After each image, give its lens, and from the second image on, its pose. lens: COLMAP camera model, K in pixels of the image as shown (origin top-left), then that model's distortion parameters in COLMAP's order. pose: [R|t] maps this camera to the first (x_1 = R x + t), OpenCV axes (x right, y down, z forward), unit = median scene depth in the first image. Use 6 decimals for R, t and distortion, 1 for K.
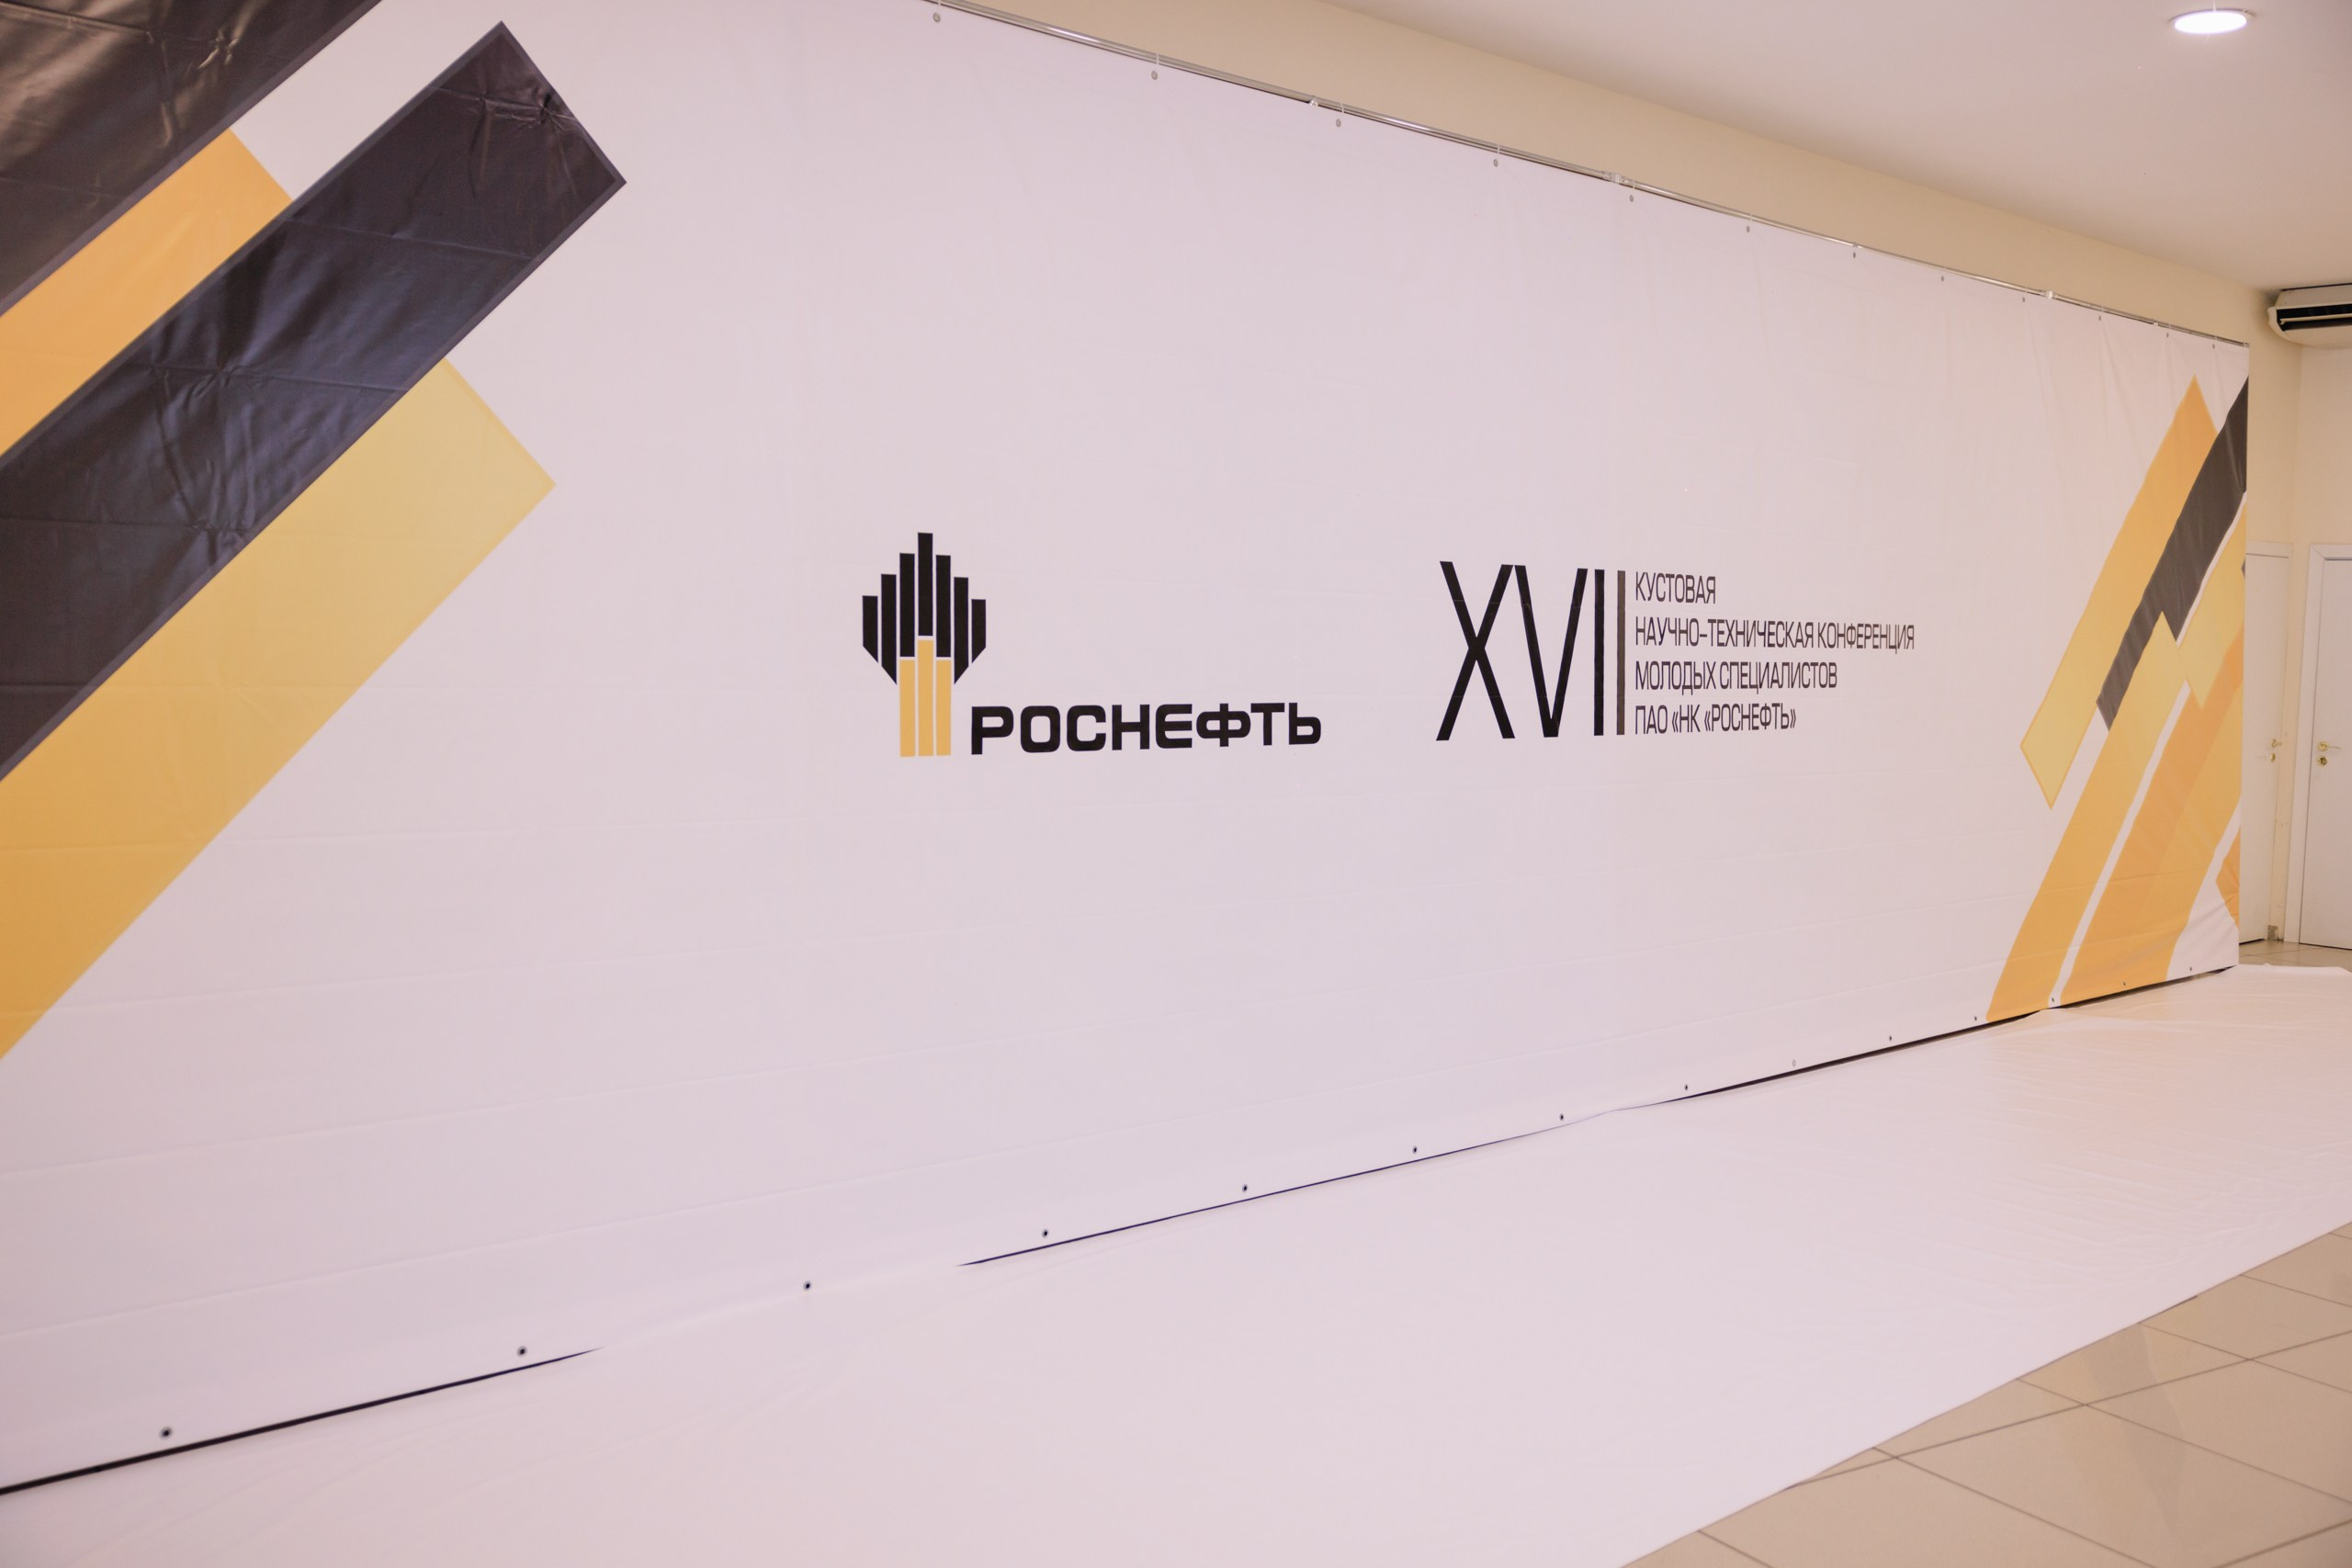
lens RADIAL K [[2080.8, 0, 1175.2], [0, 2080.8, 783.6], [0, 0, 1]] dist [0.010953, 0.001137]
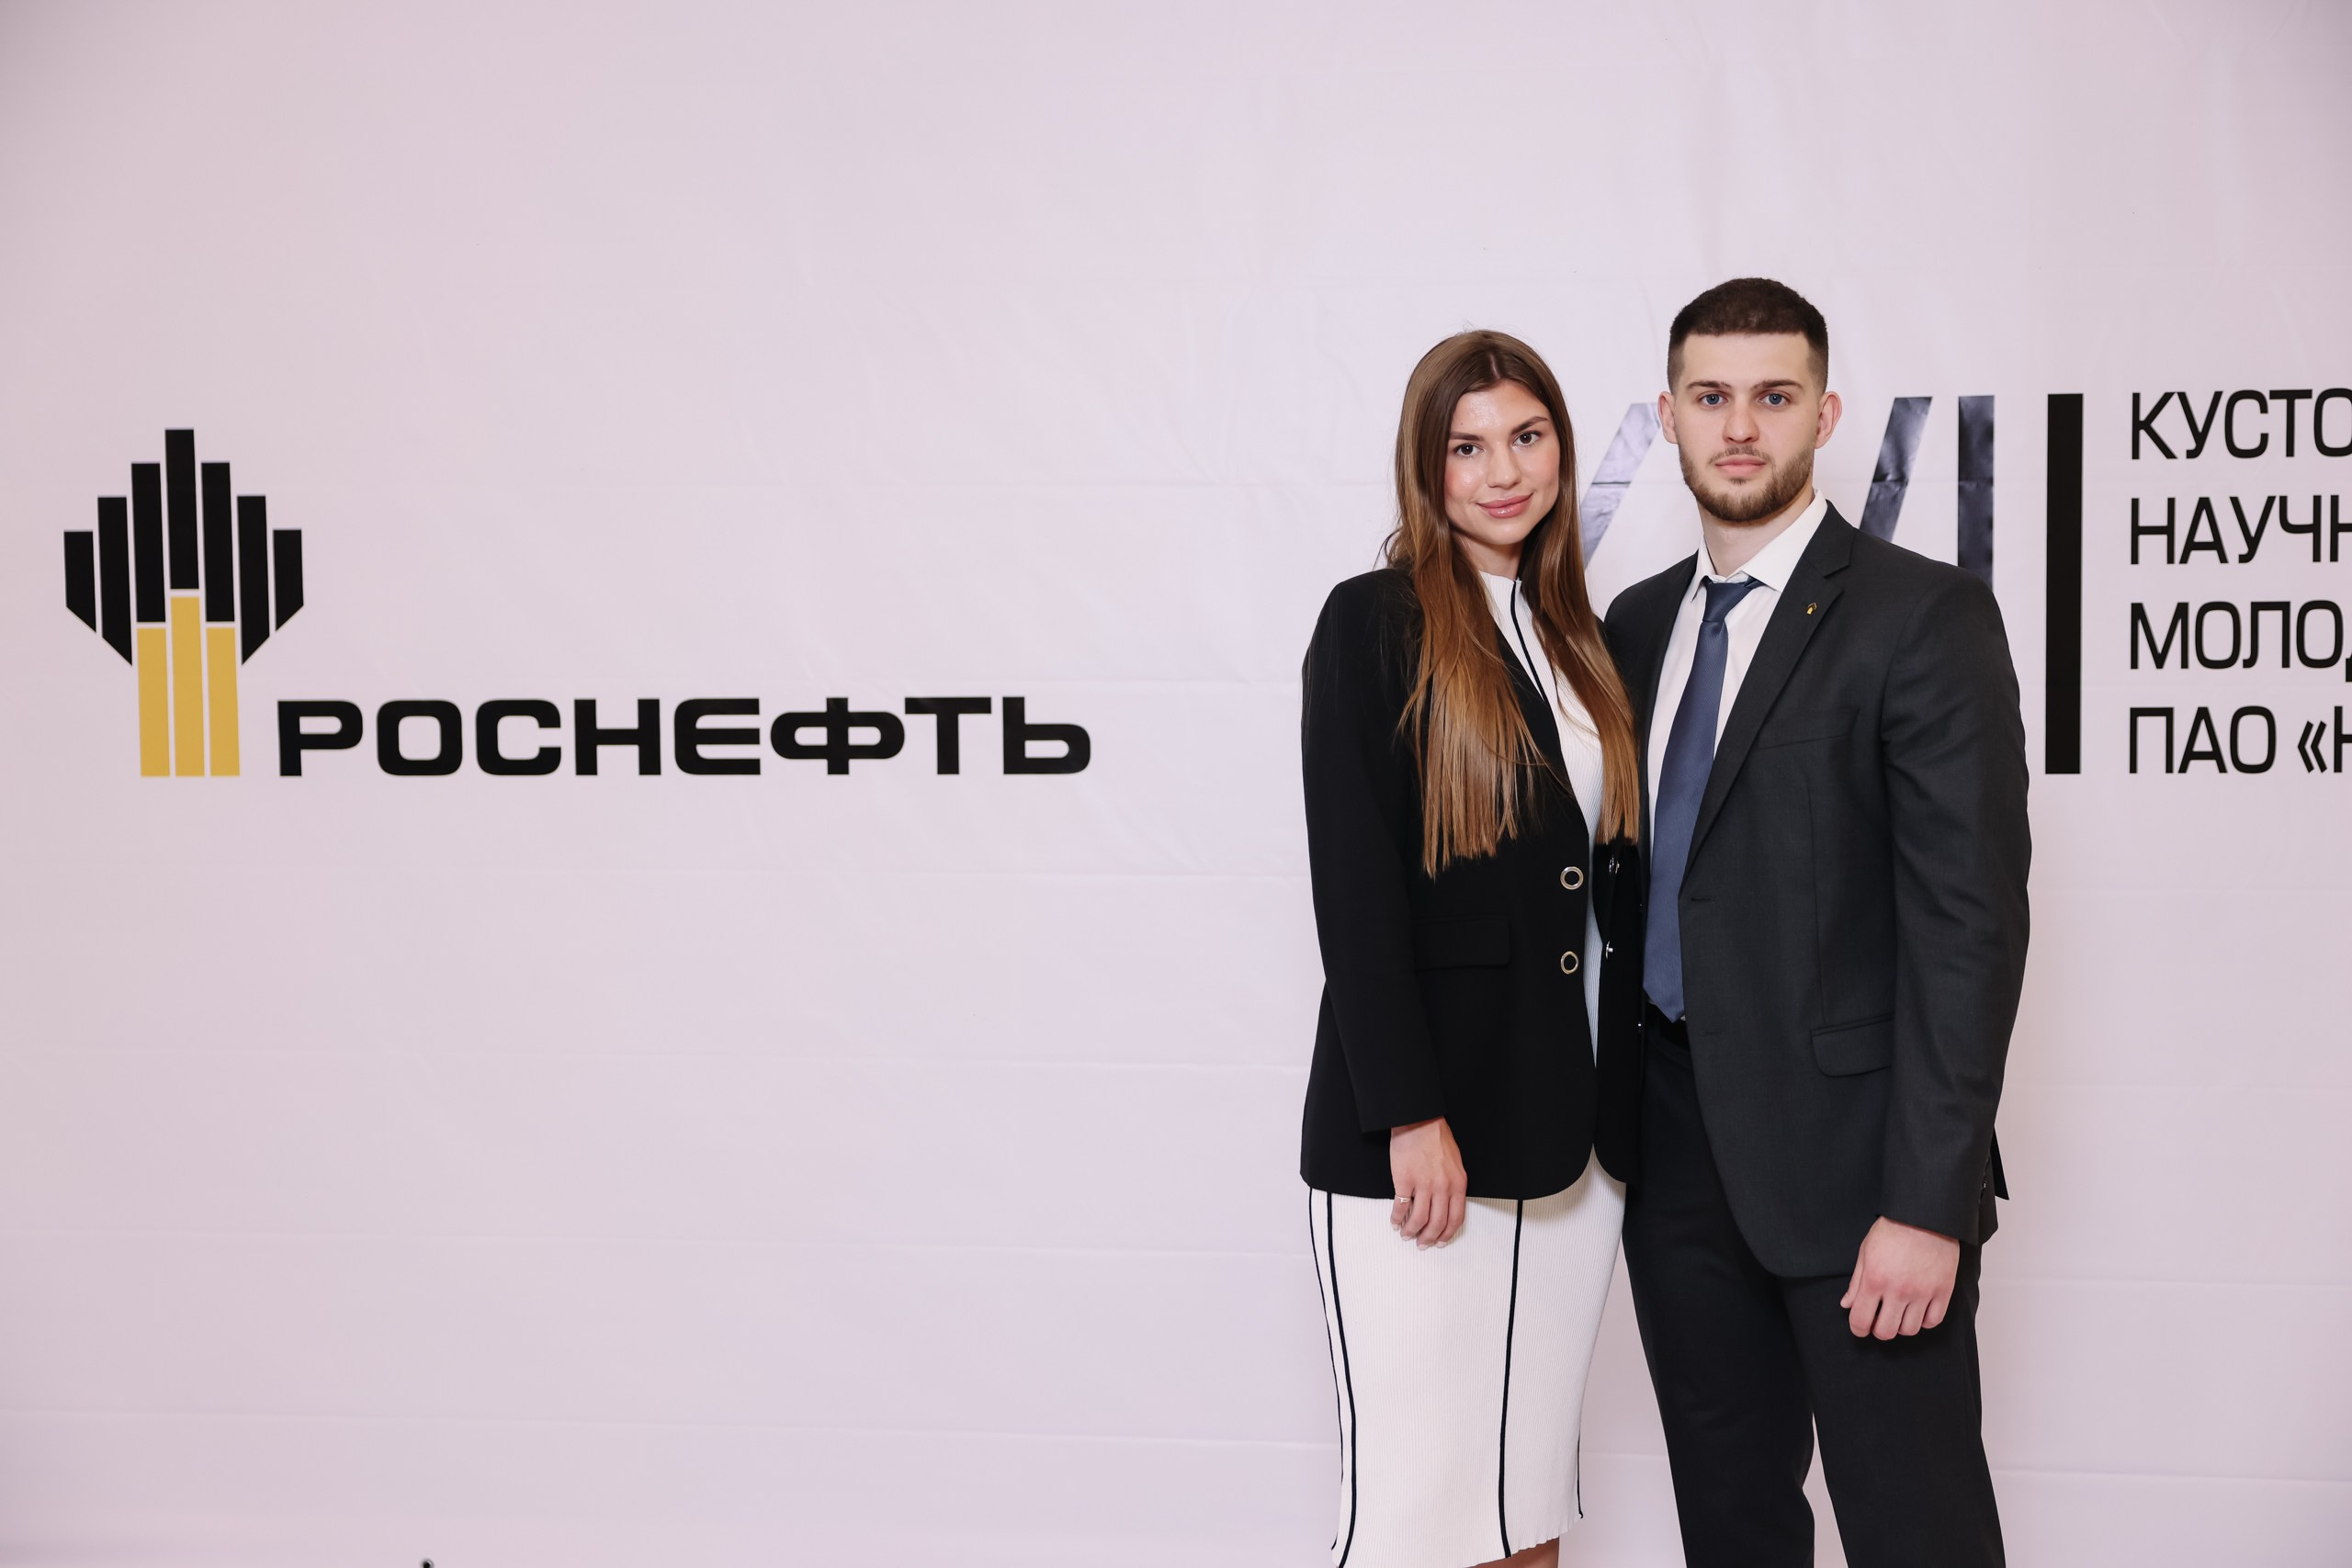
lens RADIAL K [[2892.2, 0, 1184.0], [0, 2892.2, 776.1], [0, 0, 1]] dist [0.075559, 0.052490]
pose [[0.650477, 0.034804, -0.758728, 0.695935], [-0.030782, 0.999337, 0.019451, -0.036672], [0.758902, 0.010703, 0.651117, 0.585640]]
